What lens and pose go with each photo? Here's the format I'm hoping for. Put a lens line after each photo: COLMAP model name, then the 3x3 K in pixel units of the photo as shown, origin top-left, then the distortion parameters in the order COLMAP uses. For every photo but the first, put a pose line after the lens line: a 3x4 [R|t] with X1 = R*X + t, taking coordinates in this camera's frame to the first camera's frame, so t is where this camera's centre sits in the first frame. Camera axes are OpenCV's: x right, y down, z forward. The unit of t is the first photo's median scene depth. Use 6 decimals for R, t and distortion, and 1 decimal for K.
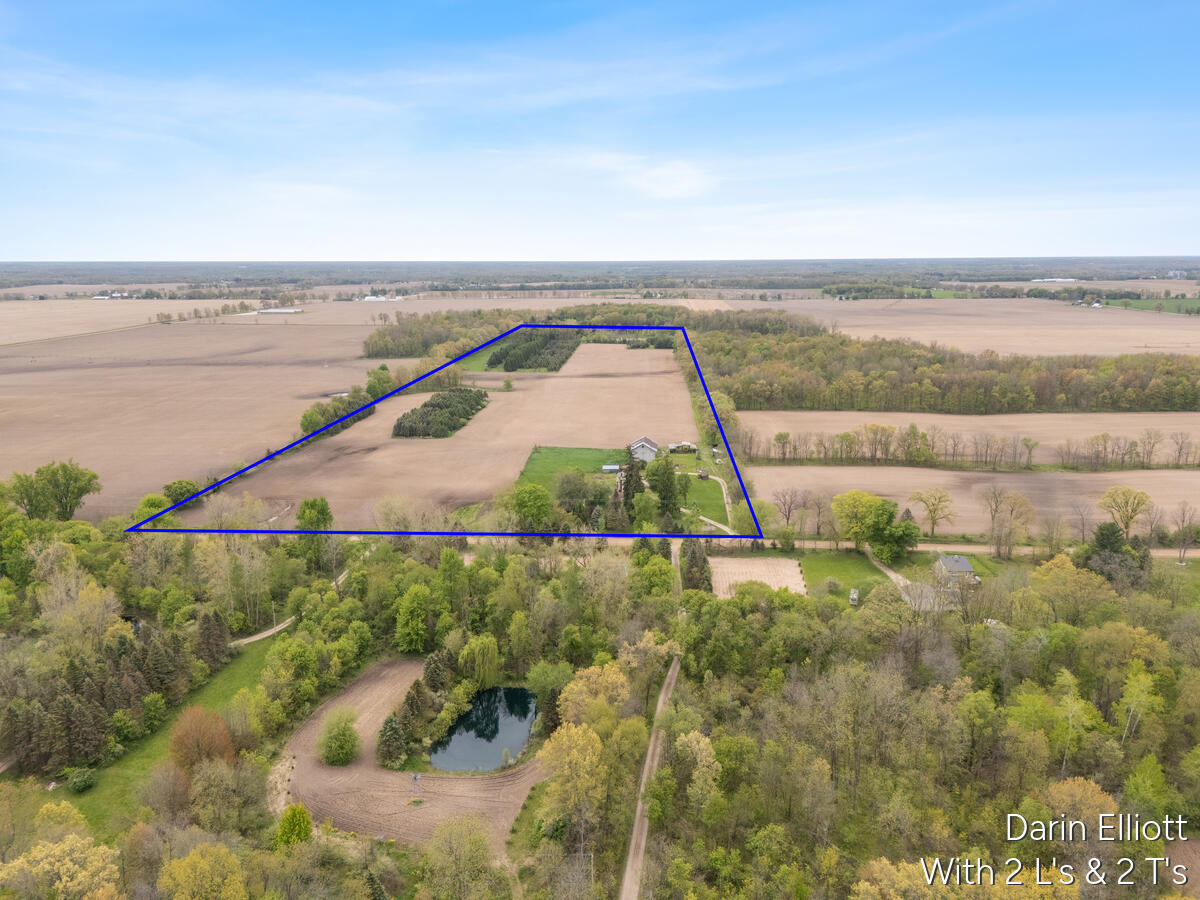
lens RADIAL K [[876.5, 0, 595.6], [0, 876.5, 459.0], [0, 0, 1]] dist [0.071095, -0.068775]
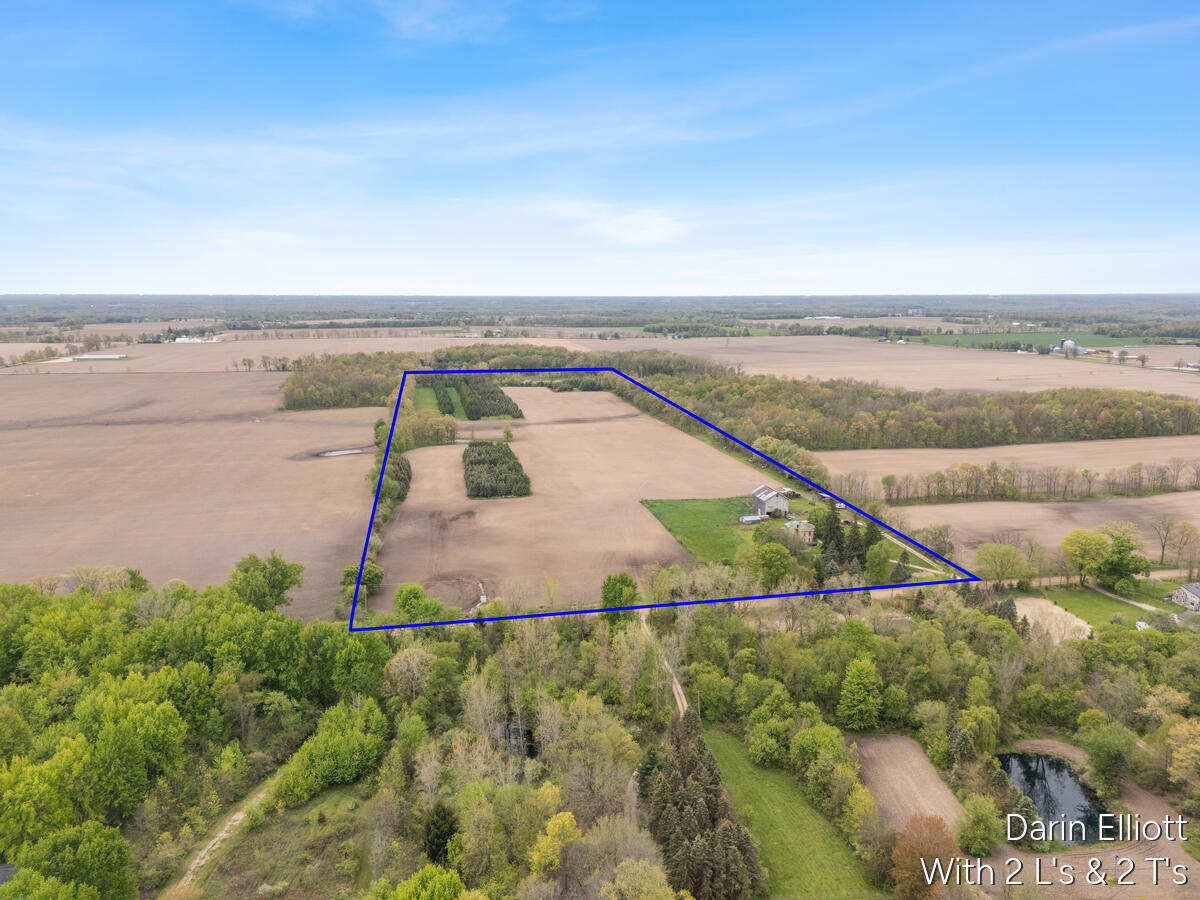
lens RADIAL K [[876.5, 0, 606.5], [0, 876.5, 446.5], [0, 0, 1]] dist [0.071095, -0.068775]
pose [[0.965268, -0.041913, 0.257877, -0.224771], [0.055379, 0.997443, -0.045176, -0.020276], [-0.255324, 0.057888, 0.965121, 0.031547]]
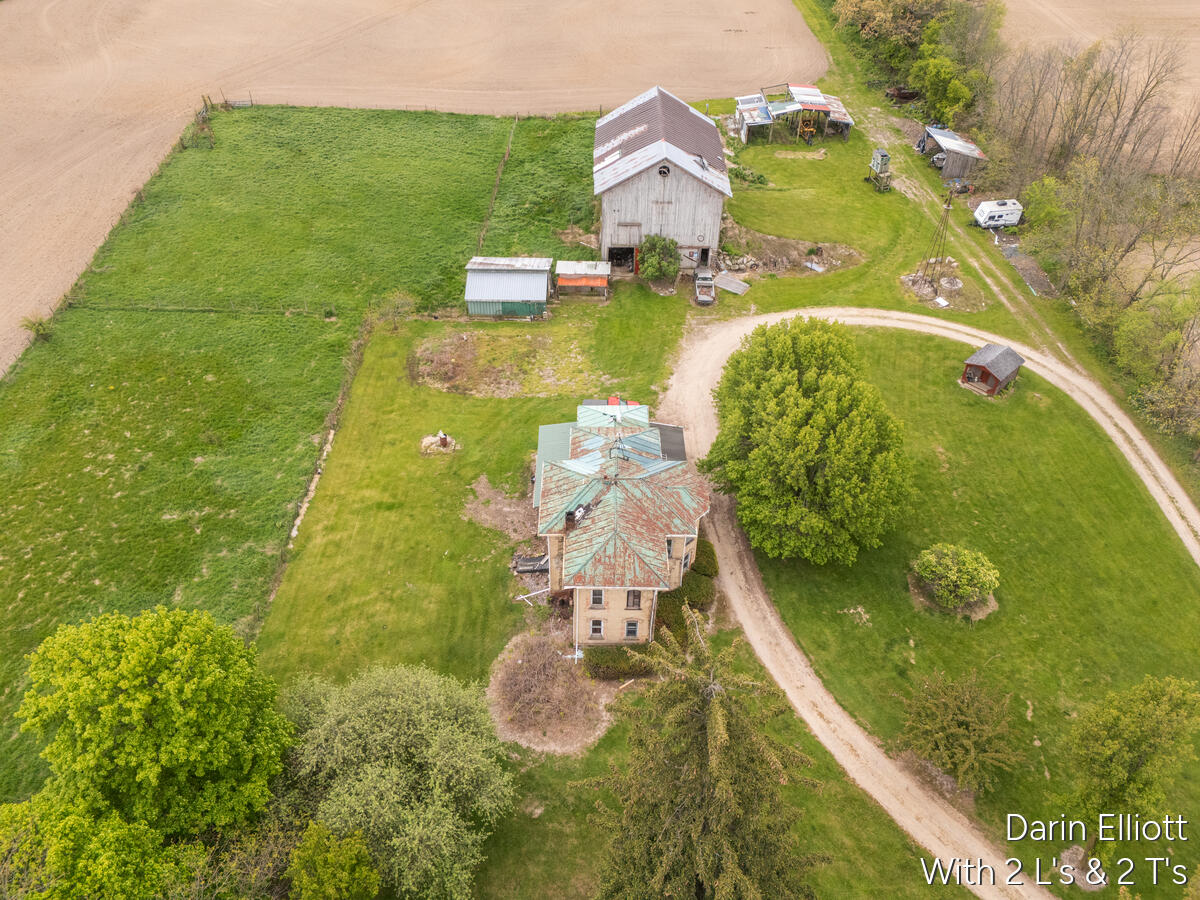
lens RADIAL K [[876.5, 0, 598.6], [0, 876.5, 450.1], [0, 0, 1]] dist [0.071095, -0.068775]
pose [[0.998464, -0.020259, 0.051574, 0.015067], [-0.006483, 0.881667, 0.471828, -0.030159], [-0.055030, -0.471437, 0.880181, 0.439007]]
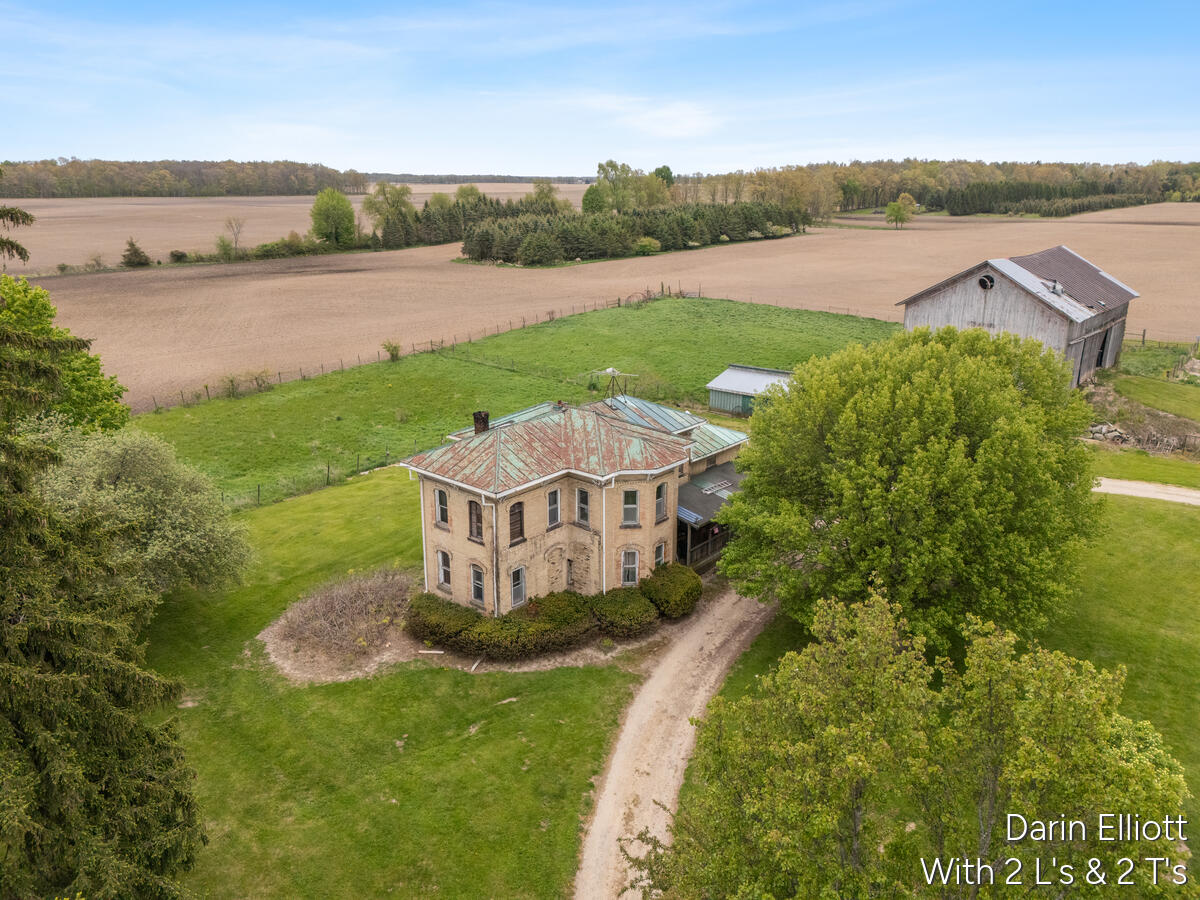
lens RADIAL K [[876.5, 0, 598.4], [0, 876.5, 448.8], [0, 0, 1]] dist [0.071095, -0.068775]
pose [[0.787994, 0.184880, -0.587269, 0.053594], [-0.142882, 0.982722, 0.117655, 0.002224], [0.598874, -0.008801, 0.800795, 0.459874]]
